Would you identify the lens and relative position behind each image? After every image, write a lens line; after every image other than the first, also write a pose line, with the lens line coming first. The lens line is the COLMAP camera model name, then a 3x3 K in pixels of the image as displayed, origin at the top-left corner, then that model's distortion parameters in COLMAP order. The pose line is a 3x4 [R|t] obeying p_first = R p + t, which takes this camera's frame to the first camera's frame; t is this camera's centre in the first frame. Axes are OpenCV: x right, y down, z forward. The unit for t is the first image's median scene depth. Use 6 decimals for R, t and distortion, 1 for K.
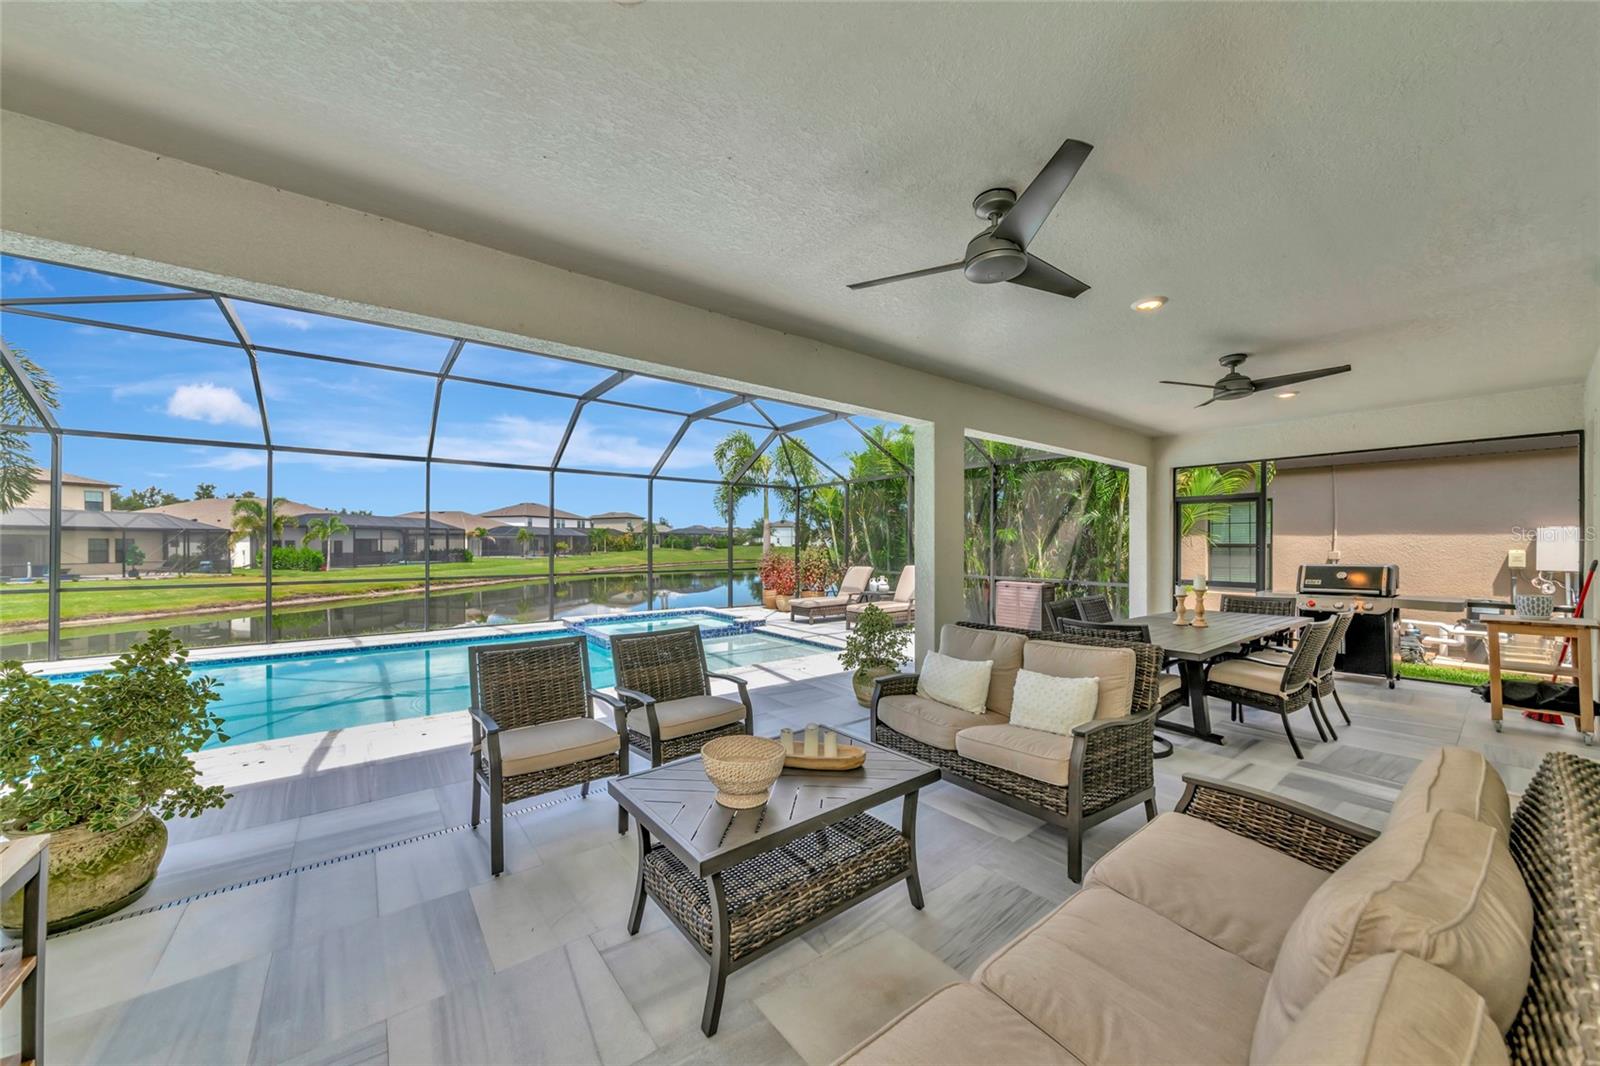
lens RADIAL K [[566.8, 0, 790.9], [0, 566.8, 545.5], [0, 0, 1]] dist [-0.001534, 0.000628]
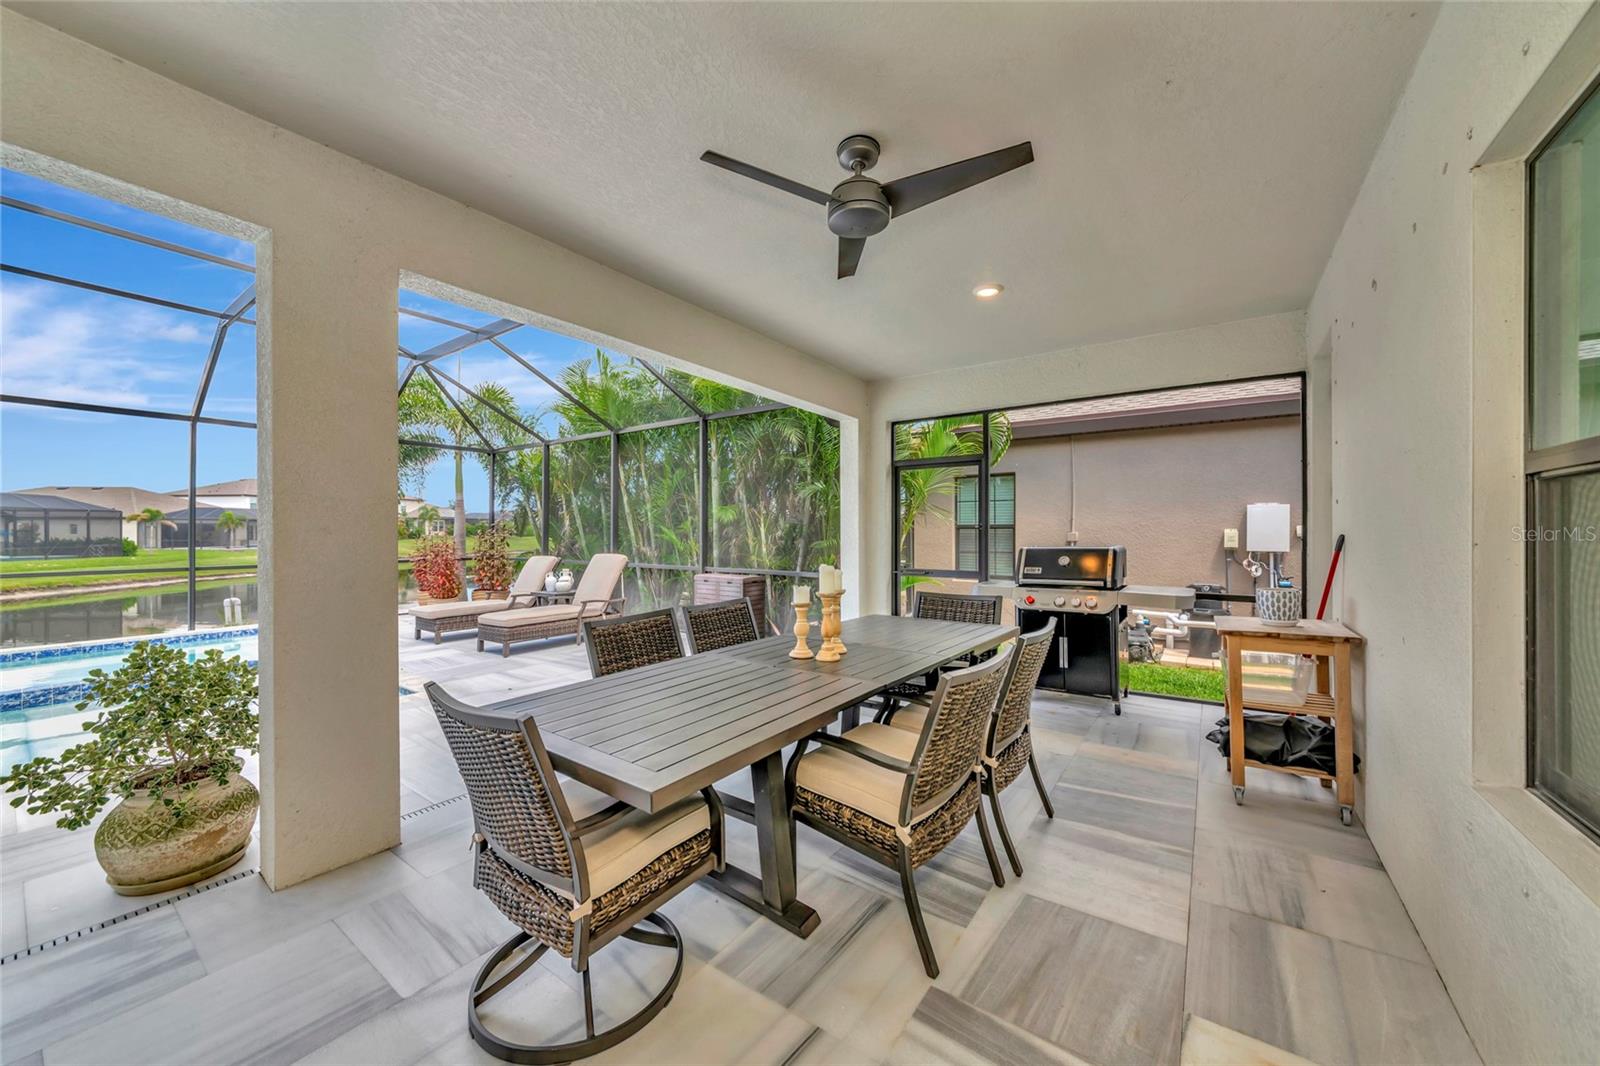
lens RADIAL K [[566.8, 0, 802.5], [0, 566.8, 535.0], [0, 0, 1]] dist [-0.001534, 0.000628]
pose [[0.959645, -0.003686, 0.281189, 0.326959], [0.002816, 0.999990, 0.003496, 0.011136], [-0.281199, -0.002563, 0.959646, 0.288734]]
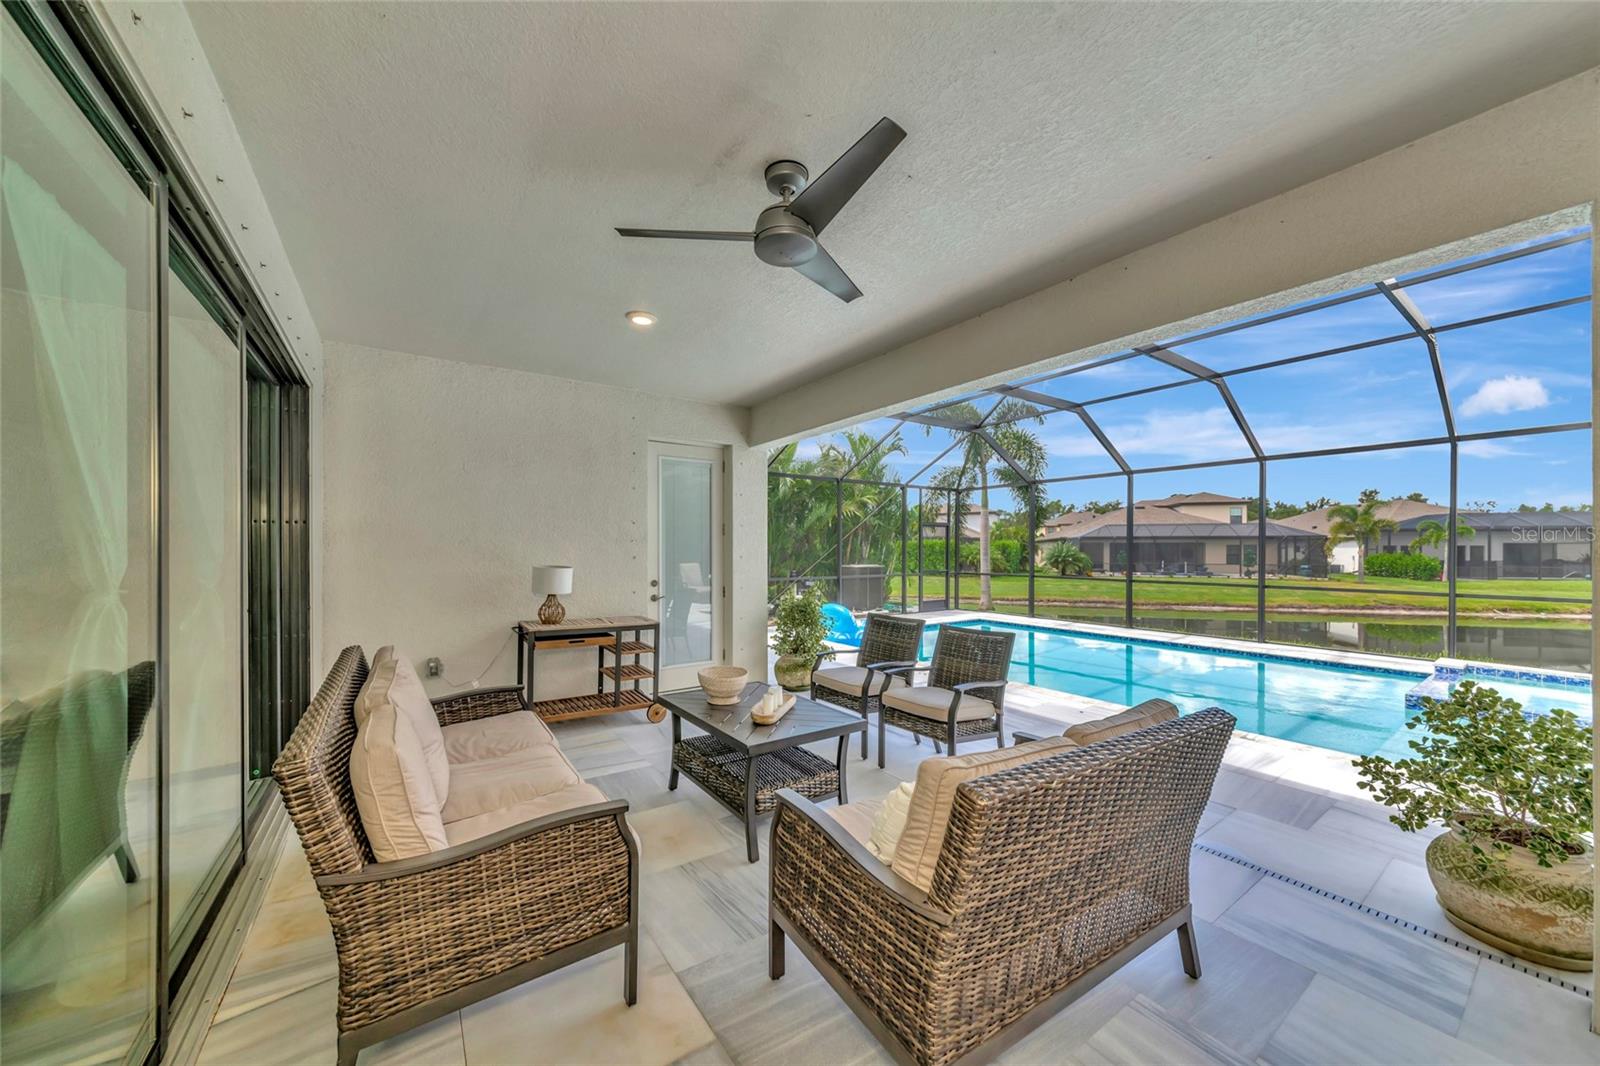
lens RADIAL K [[566.8, 0, 792.6], [0, 566.8, 545.0], [0, 0, 1]] dist [-0.001534, 0.000628]
pose [[-0.068553, -0.005619, -0.997632, 0.397599], [-0.005512, 0.999971, -0.005253, -0.000289], [0.997632, 0.005138, -0.068582, 0.331271]]
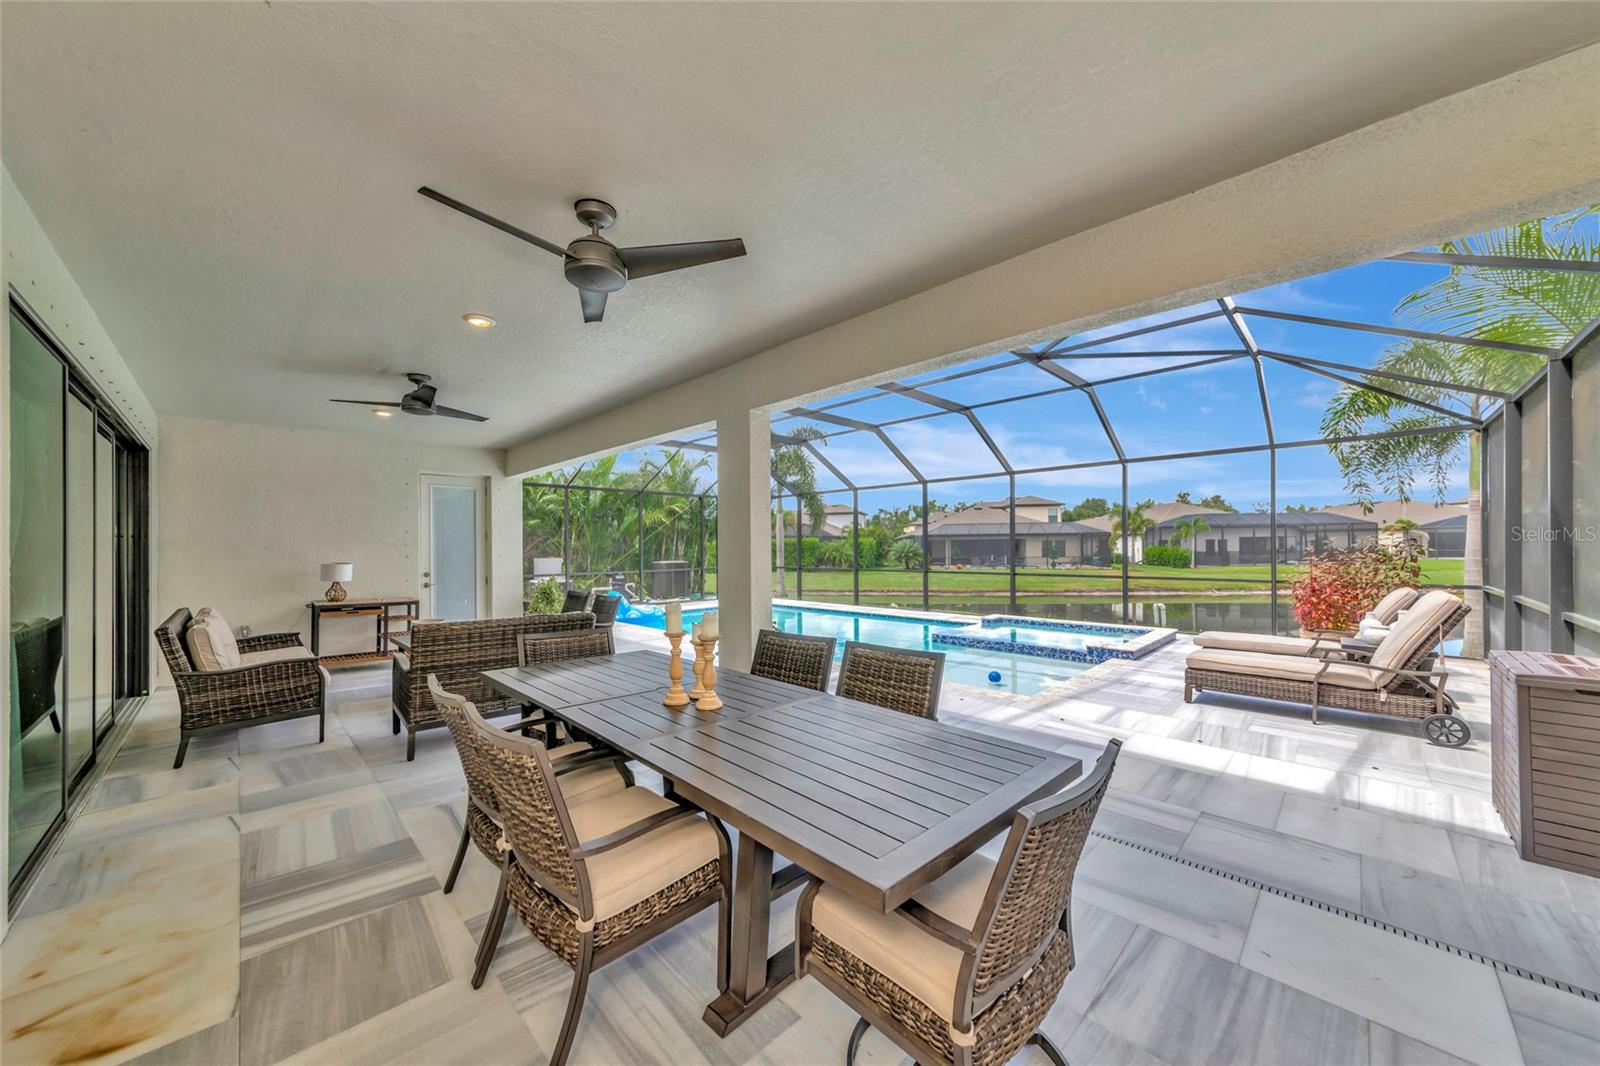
lens RADIAL K [[566.8, 0, 784.3], [0, 566.8, 540.4], [0, 0, 1]] dist [-0.001534, 0.000628]
pose [[0.095058, -0.012257, -0.995396, 0.684357], [0.006487, 0.999911, -0.011693, -0.000318], [0.995451, -0.005346, 0.095129, 0.578418]]
